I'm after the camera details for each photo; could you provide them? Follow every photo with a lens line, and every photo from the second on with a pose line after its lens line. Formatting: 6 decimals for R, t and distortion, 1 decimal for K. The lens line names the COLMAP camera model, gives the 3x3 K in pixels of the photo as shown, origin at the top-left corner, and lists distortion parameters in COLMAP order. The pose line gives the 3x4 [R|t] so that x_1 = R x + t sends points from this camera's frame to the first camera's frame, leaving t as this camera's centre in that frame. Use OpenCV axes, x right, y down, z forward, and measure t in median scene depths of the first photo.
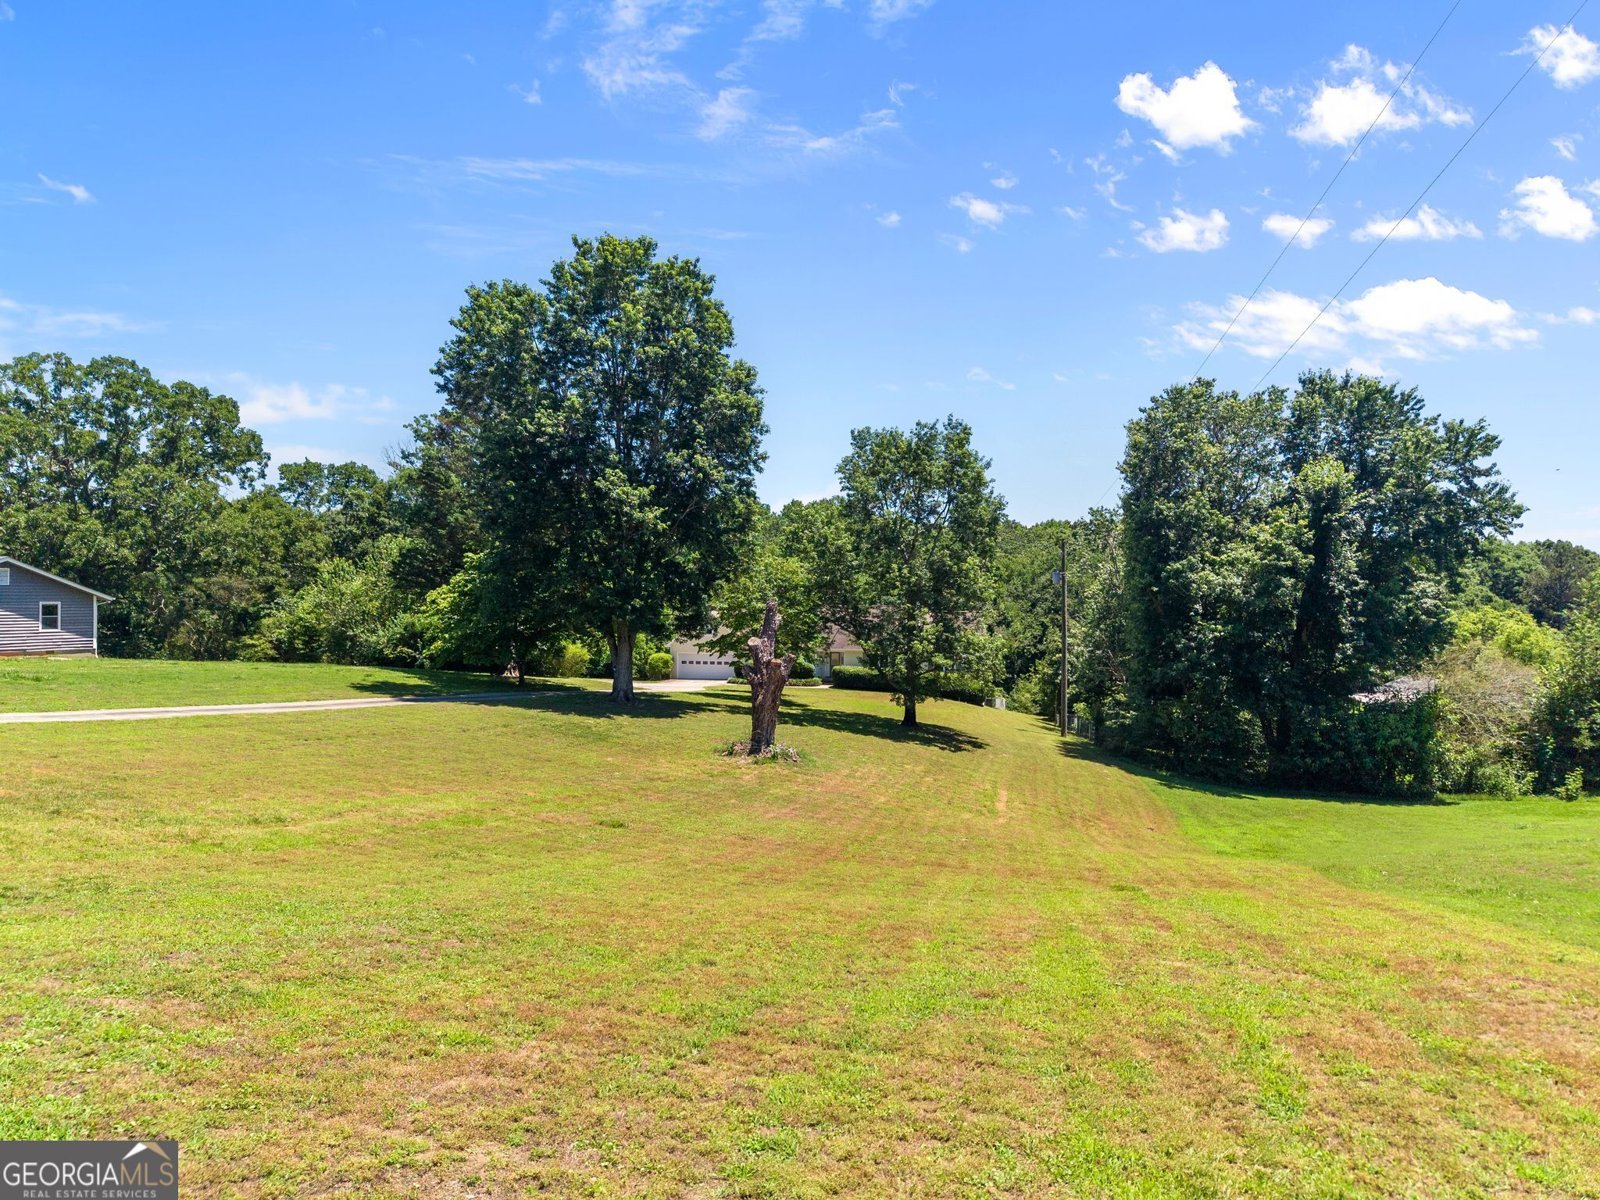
lens RADIAL K [[1059.8, 0, 800.0], [0, 1059.8, 600.0], [0, 0, 1]] dist [0.003079, -0.000367]
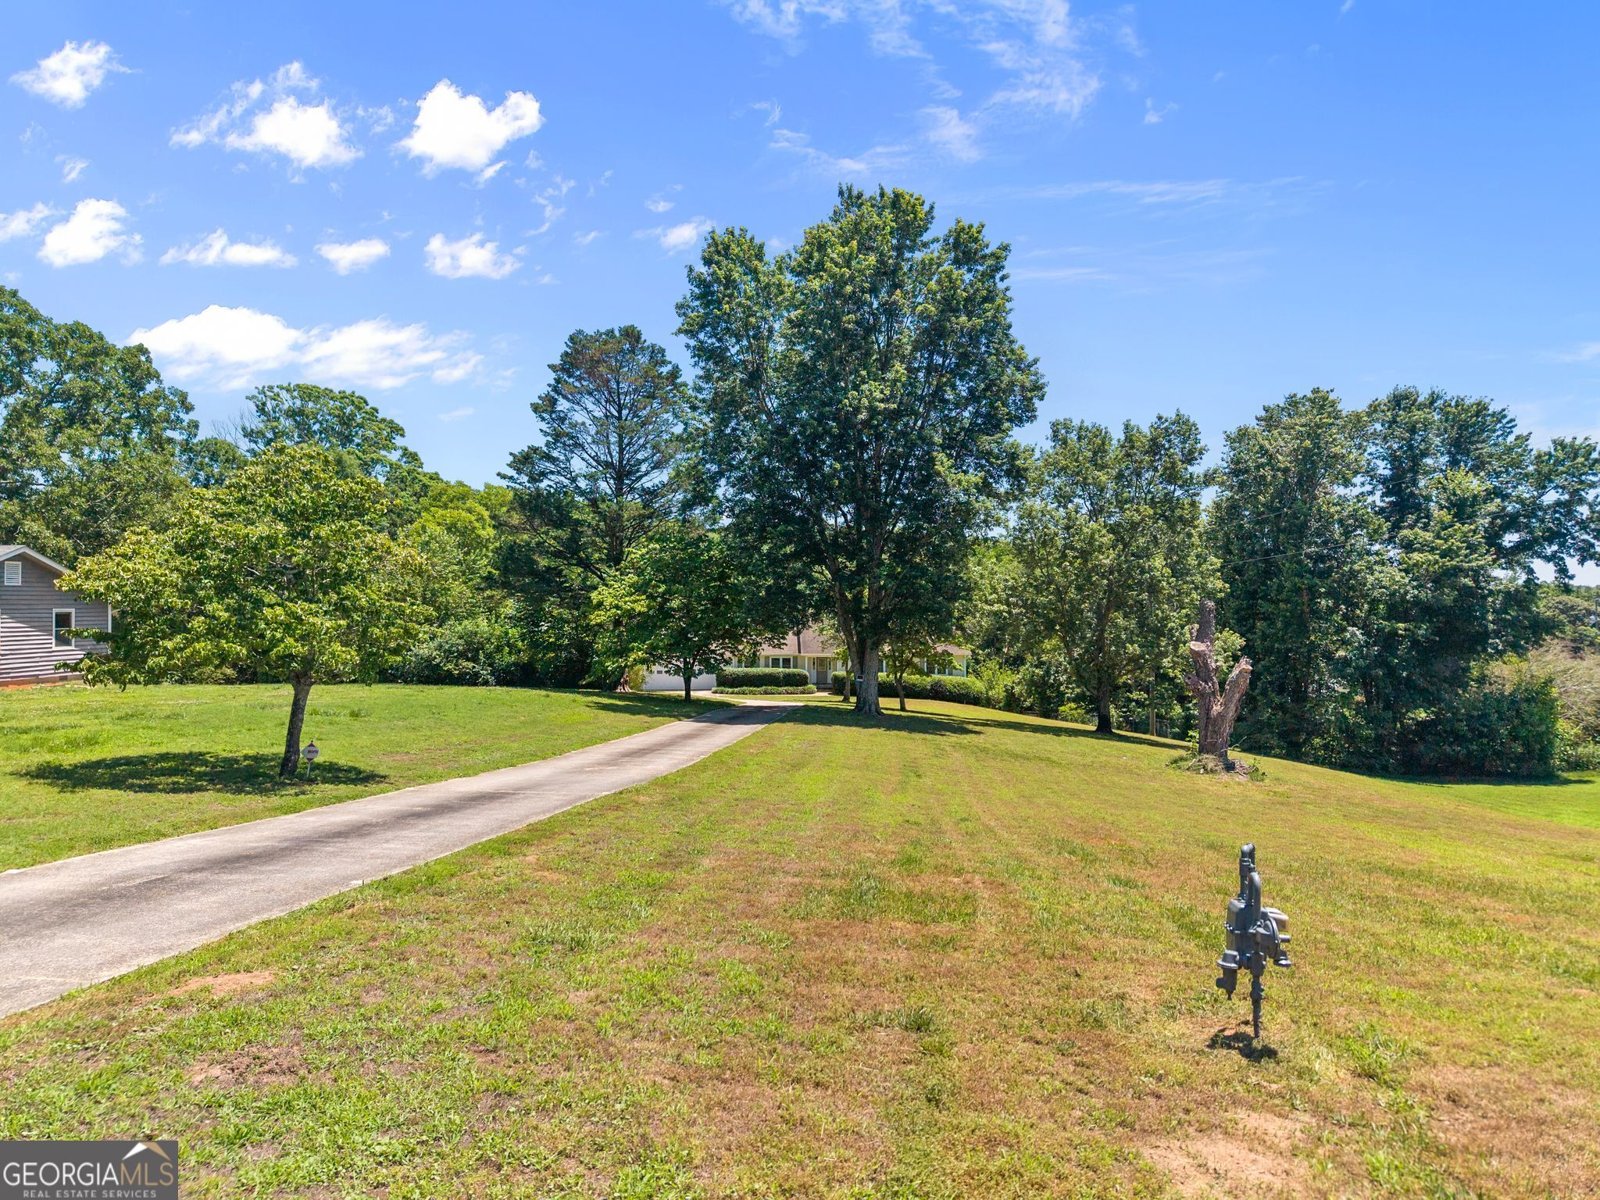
lens RADIAL K [[1059.8, 0, 800.0], [0, 1059.8, 600.0], [0, 0, 1]] dist [0.003079, -0.000367]
pose [[0.954498, -0.004059, 0.298189, -0.479640], [0.005301, 0.999980, -0.003358, 0.000933], [-0.298169, 0.004786, 0.954501, 0.170290]]
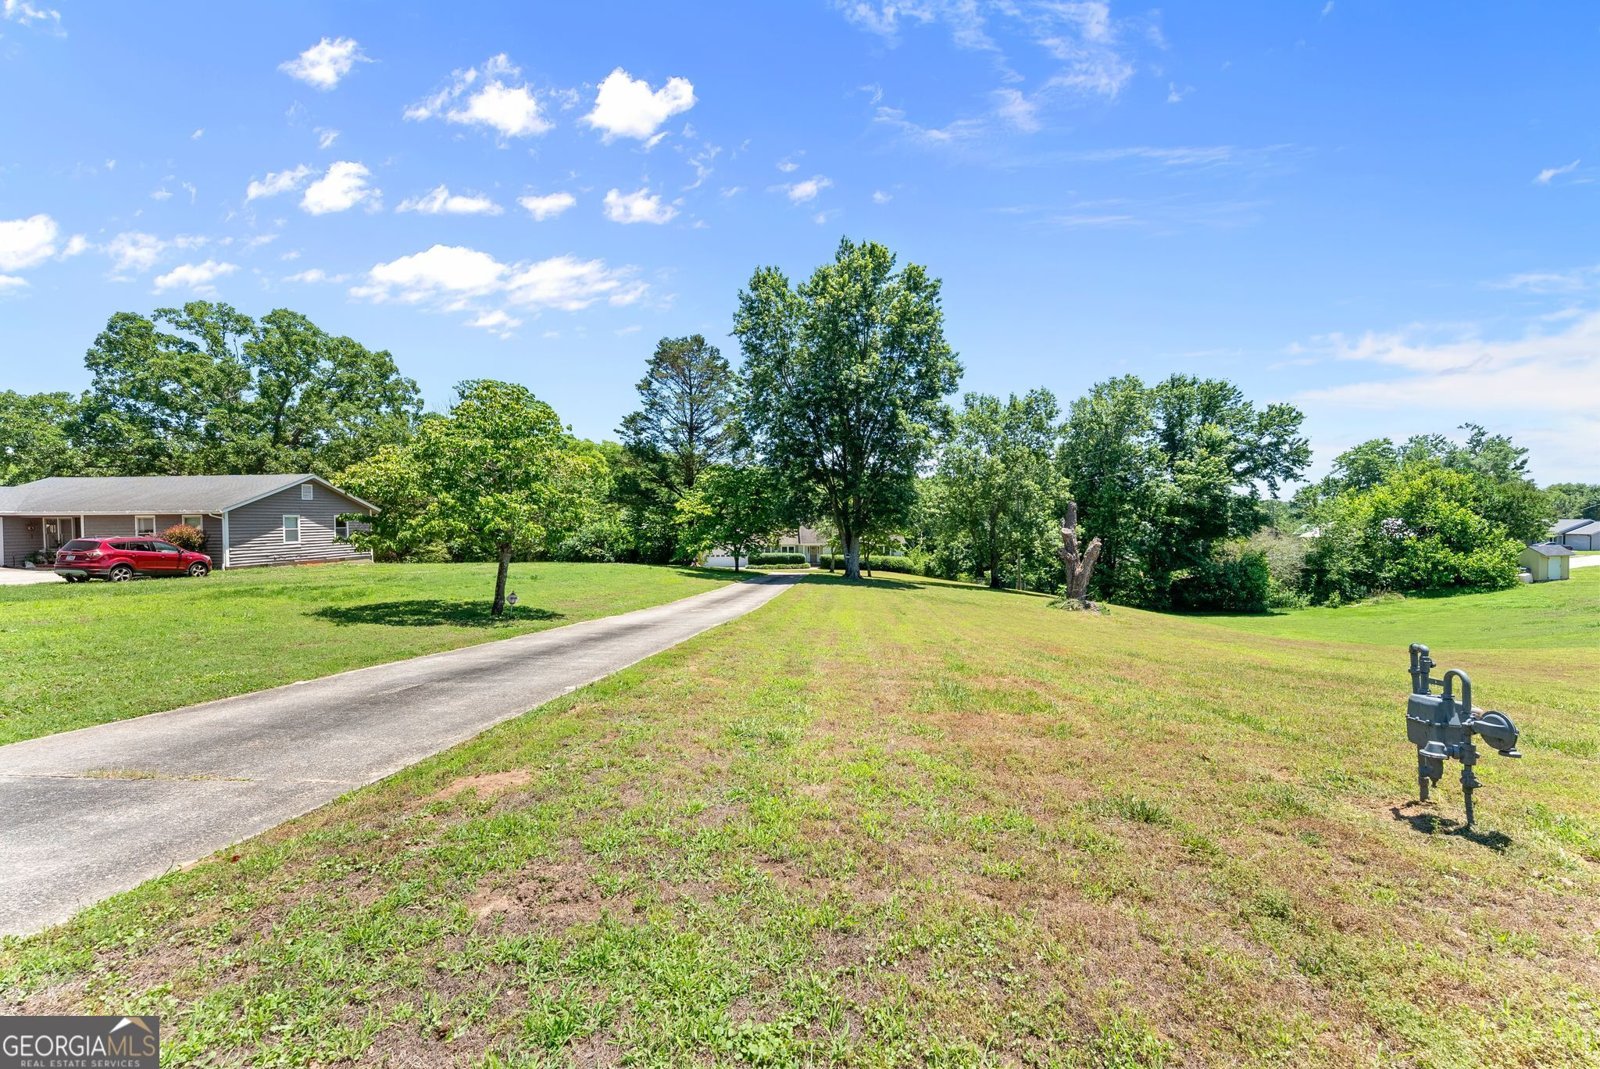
lens RADIAL K [[632.2, 0, 800.0], [0, 632.2, 534.5], [0, 0, 1]] dist [-0.018524, 0.013001]
pose [[0.947464, -0.022269, 0.319087, -0.495795], [0.014435, 0.999534, 0.026898, 0.013177], [-0.319537, -0.020879, 0.947344, 0.227511]]
